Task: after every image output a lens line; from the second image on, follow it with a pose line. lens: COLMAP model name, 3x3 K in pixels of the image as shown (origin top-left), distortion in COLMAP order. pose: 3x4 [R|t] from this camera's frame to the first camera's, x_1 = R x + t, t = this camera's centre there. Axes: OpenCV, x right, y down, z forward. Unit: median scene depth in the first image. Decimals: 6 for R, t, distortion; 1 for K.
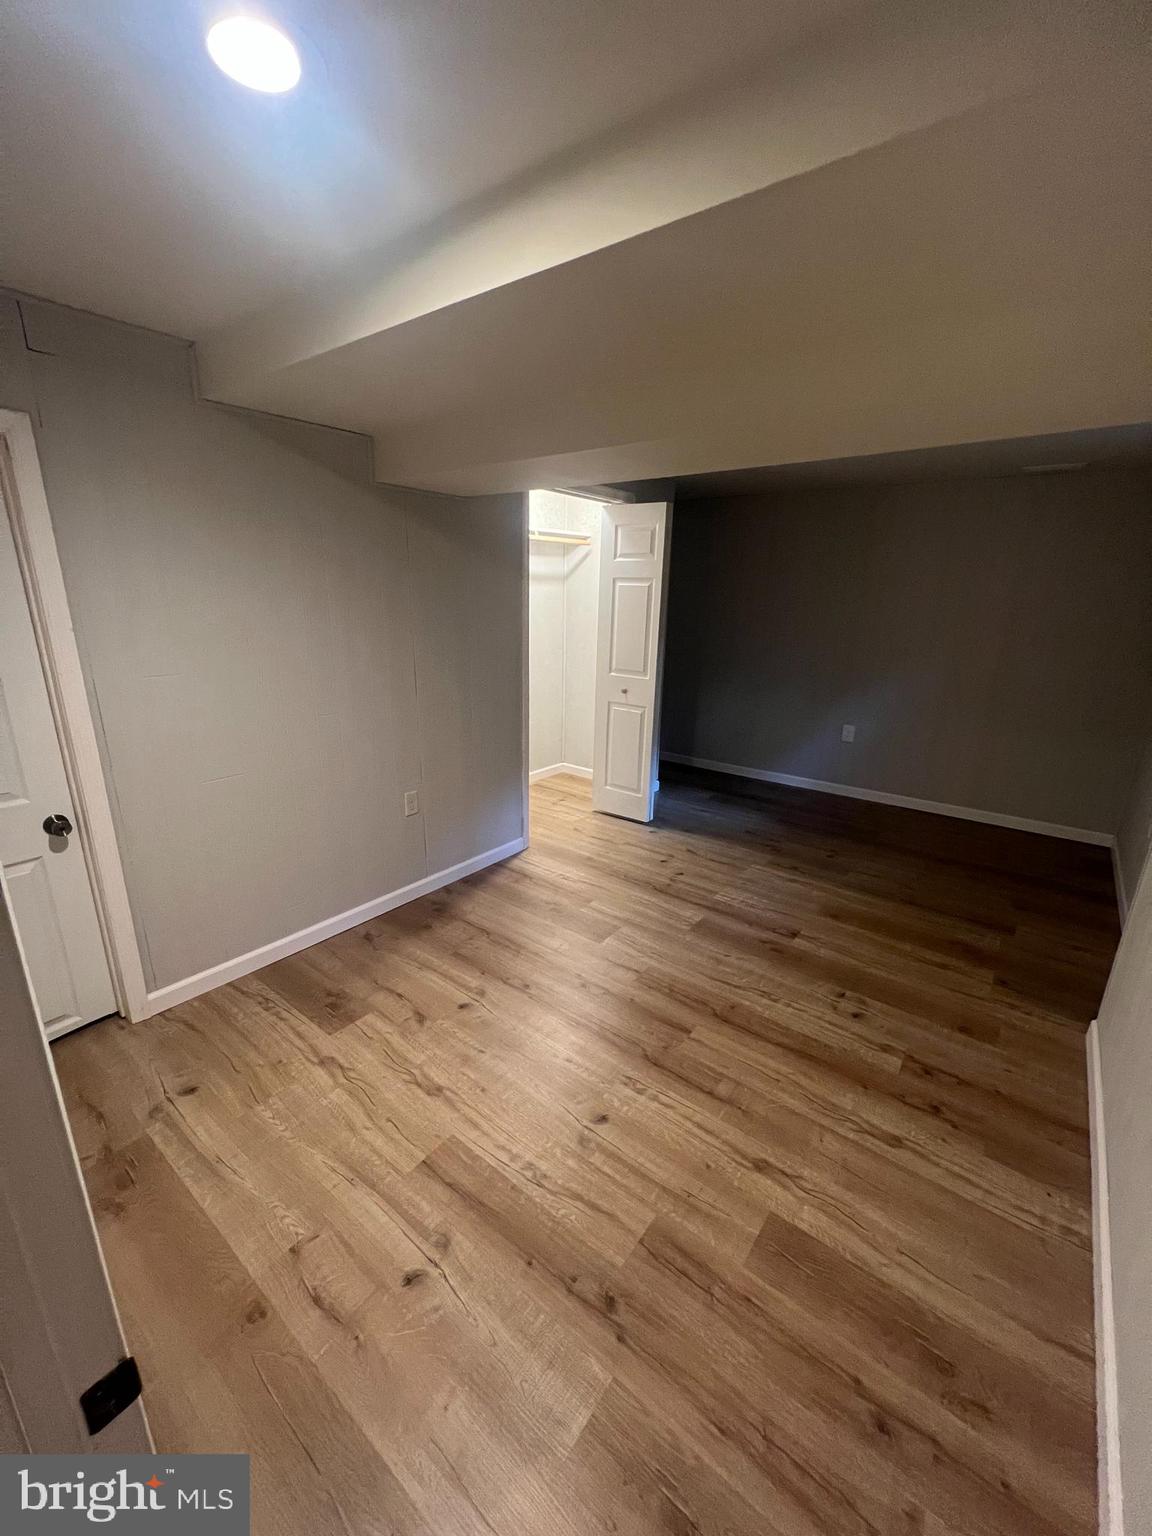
lens RADIAL K [[615.1, 0, 579.2], [0, 615.1, 768.1], [0, 0, 1]] dist [-0.001156, 0.000710]
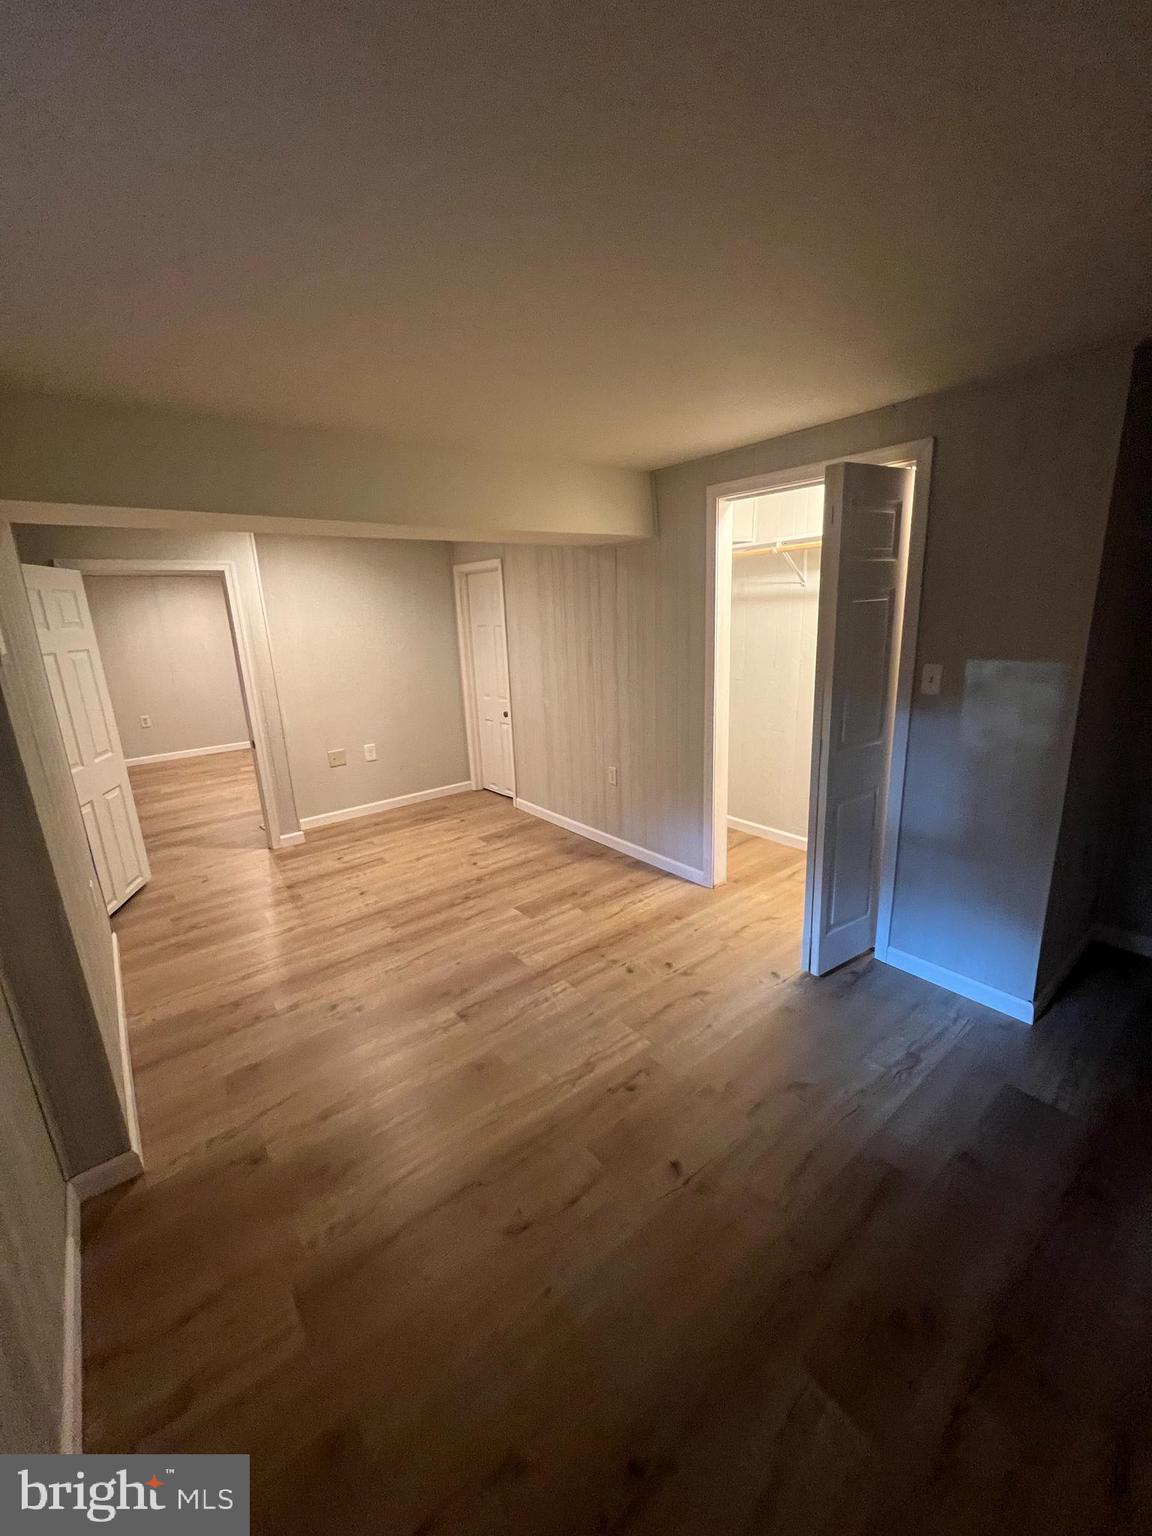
lens RADIAL K [[613.7, 0, 578.7], [0, 613.7, 766.9], [0, 0, 1]] dist [-0.001138, 0.000713]
pose [[-0.232026, 0.236989, -0.943398, 1.176915], [-0.241275, 0.925535, 0.291842, -0.391072], [0.942311, 0.295334, -0.157569, 1.334739]]
